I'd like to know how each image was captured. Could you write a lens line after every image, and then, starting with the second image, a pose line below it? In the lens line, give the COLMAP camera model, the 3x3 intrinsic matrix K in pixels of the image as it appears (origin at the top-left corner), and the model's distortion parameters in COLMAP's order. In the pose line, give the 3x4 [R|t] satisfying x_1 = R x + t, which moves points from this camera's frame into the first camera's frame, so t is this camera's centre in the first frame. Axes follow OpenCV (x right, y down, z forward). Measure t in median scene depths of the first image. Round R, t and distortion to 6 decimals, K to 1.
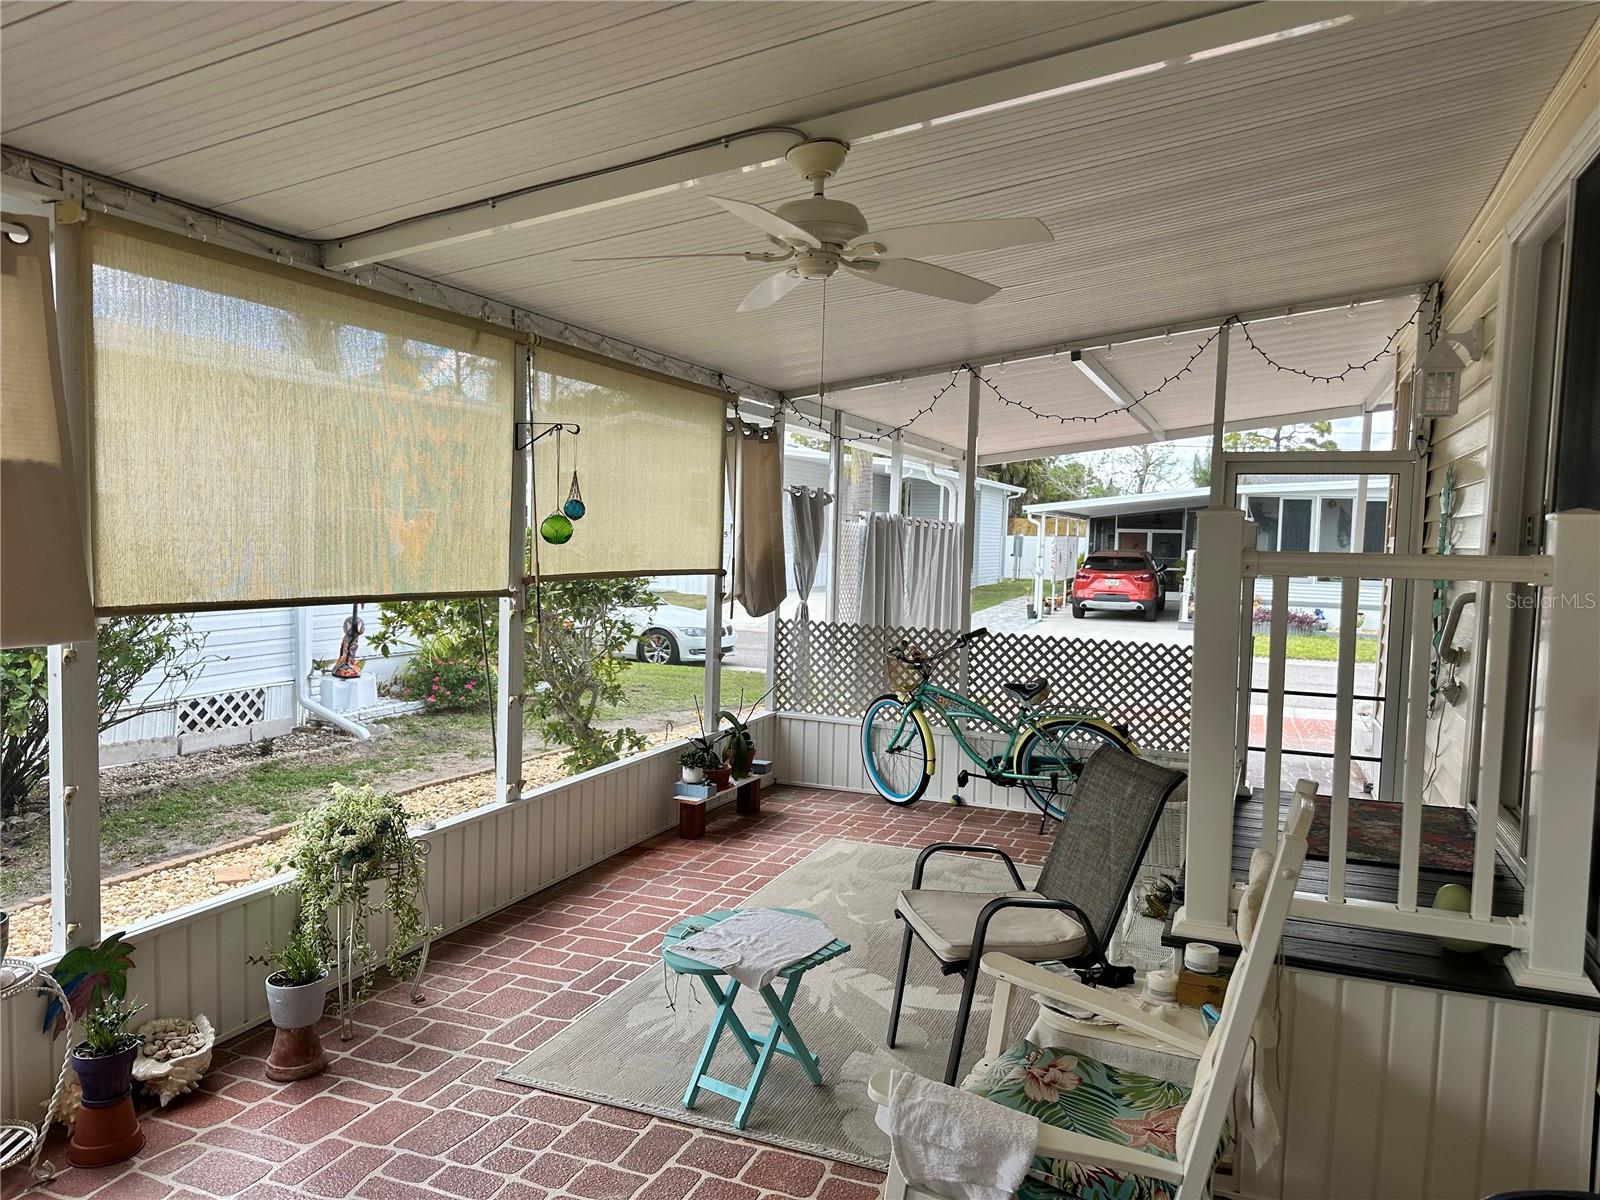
lens RADIAL K [[1139.6, 0, 804.9], [0, 1139.6, 596.3], [0, 0, 1]] dist [-0.000451, -0.000248]
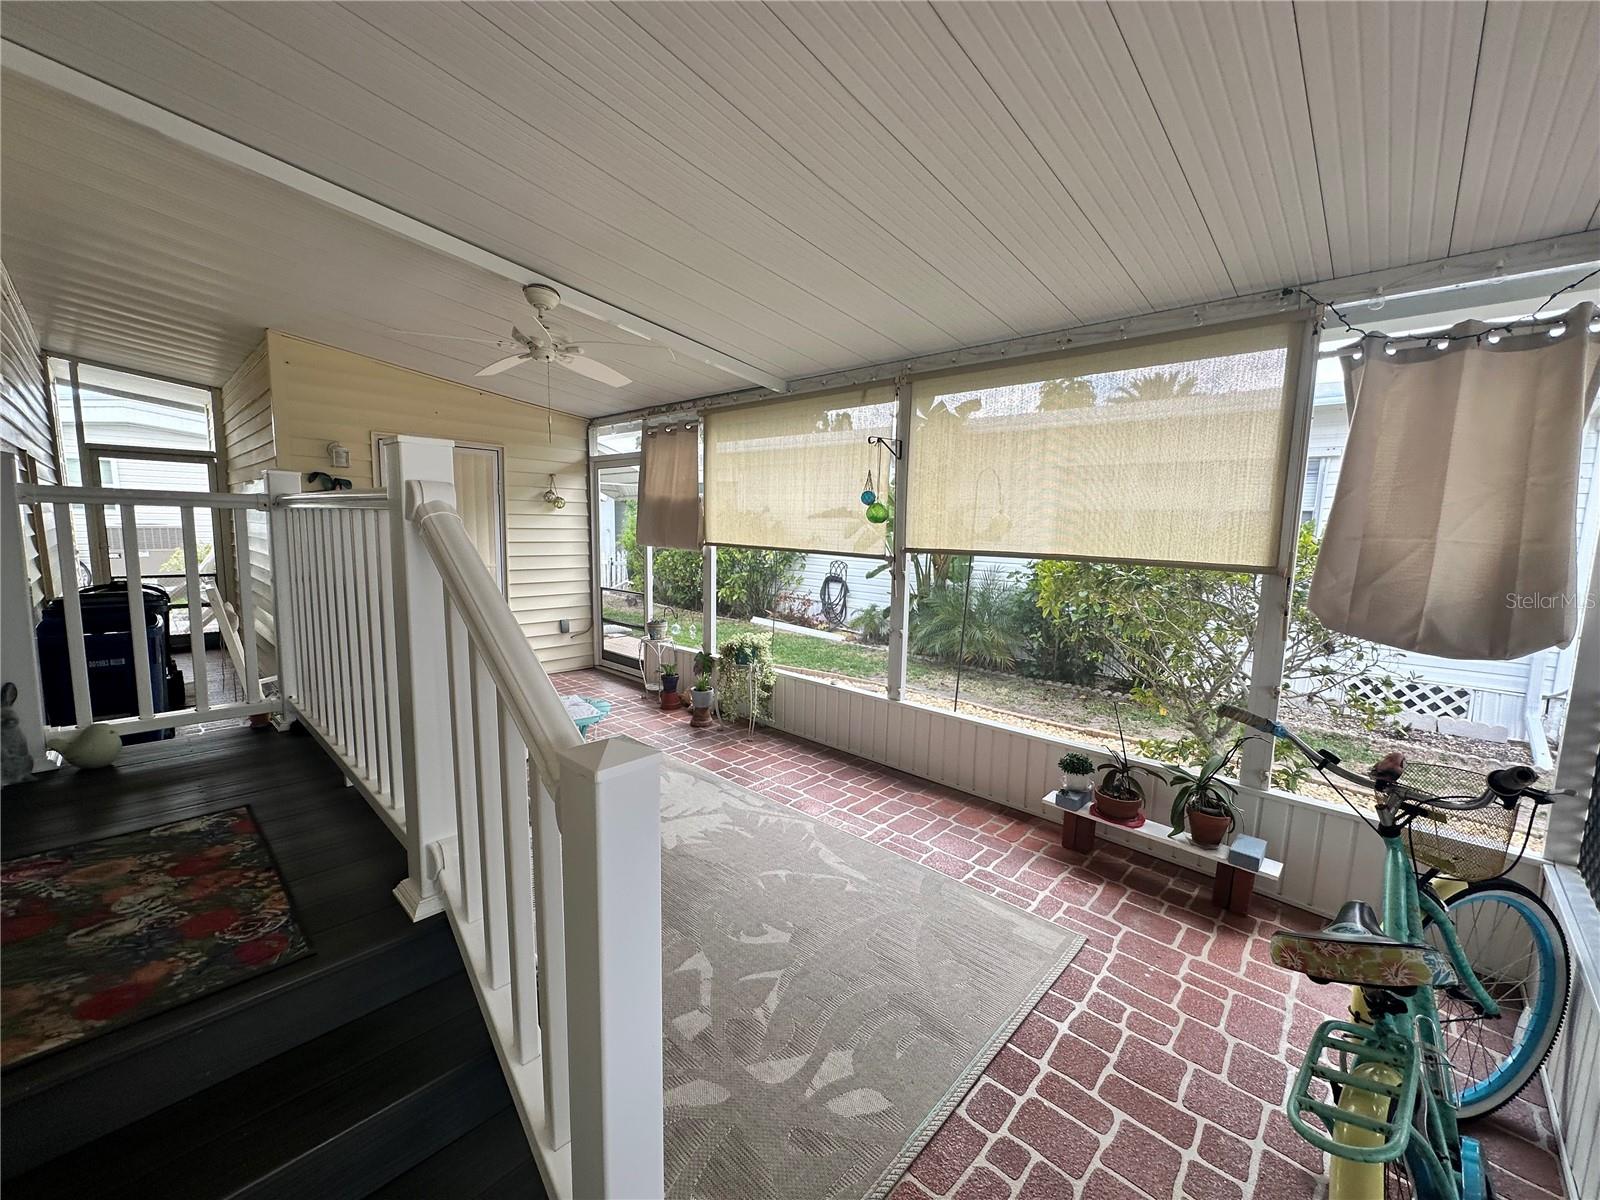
lens RADIAL K [[640.6, 0, 798.4], [0, 640.6, 599.6], [0, 0, 1]] dist [-0.001096, -0.000251]
pose [[-0.368447, 0.079203, -0.926268, 0.478583], [-0.084146, 0.989433, 0.118076, -0.031156], [0.925833, 0.121447, -0.357889, 1.019387]]
